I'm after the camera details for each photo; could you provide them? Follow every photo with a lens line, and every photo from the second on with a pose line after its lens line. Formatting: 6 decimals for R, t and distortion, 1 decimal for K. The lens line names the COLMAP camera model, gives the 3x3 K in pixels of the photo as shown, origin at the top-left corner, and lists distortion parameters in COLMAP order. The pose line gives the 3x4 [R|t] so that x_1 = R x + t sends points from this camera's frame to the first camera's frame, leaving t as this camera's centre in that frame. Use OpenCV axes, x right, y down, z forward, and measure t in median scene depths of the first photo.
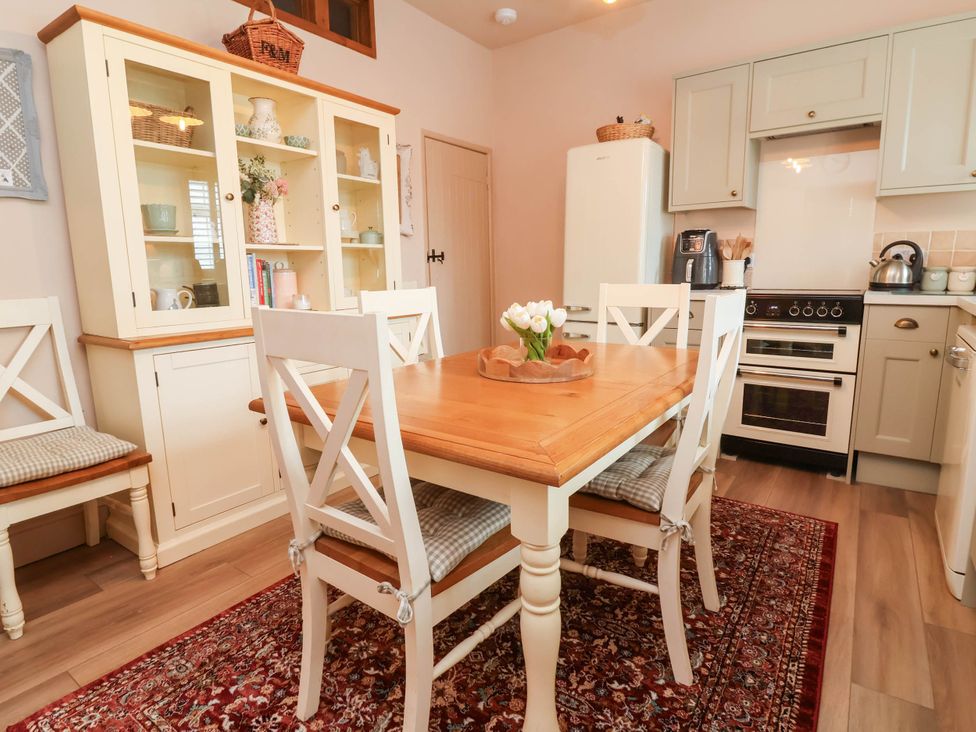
lens RADIAL K [[538.0, 0, 485.6], [0, 538.0, 349.8], [0, 0, 1]] dist [0.054725, -0.048628]
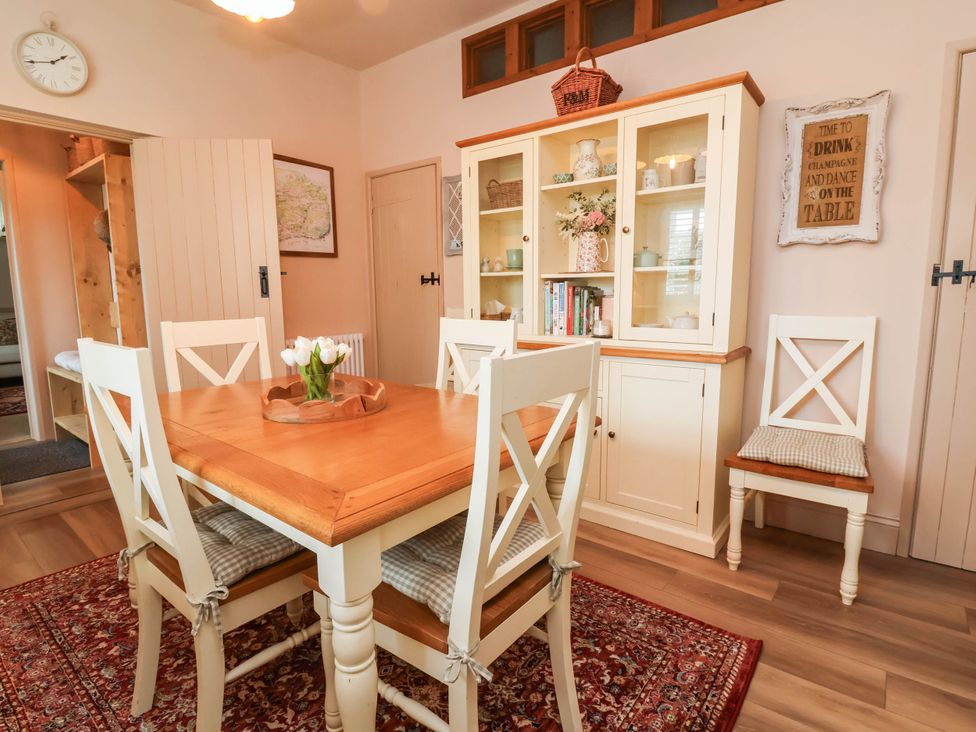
lens RADIAL K [[491.4, 0, 488.0], [0, 491.4, 366.0], [0, 0, 1]] dist [-0.014800, -0.002017]
pose [[-0.054519, 0.157502, -0.986012, 0.596997], [-0.144586, 0.975829, 0.163870, -0.140645], [0.987989, 0.151497, -0.030429, 0.842296]]
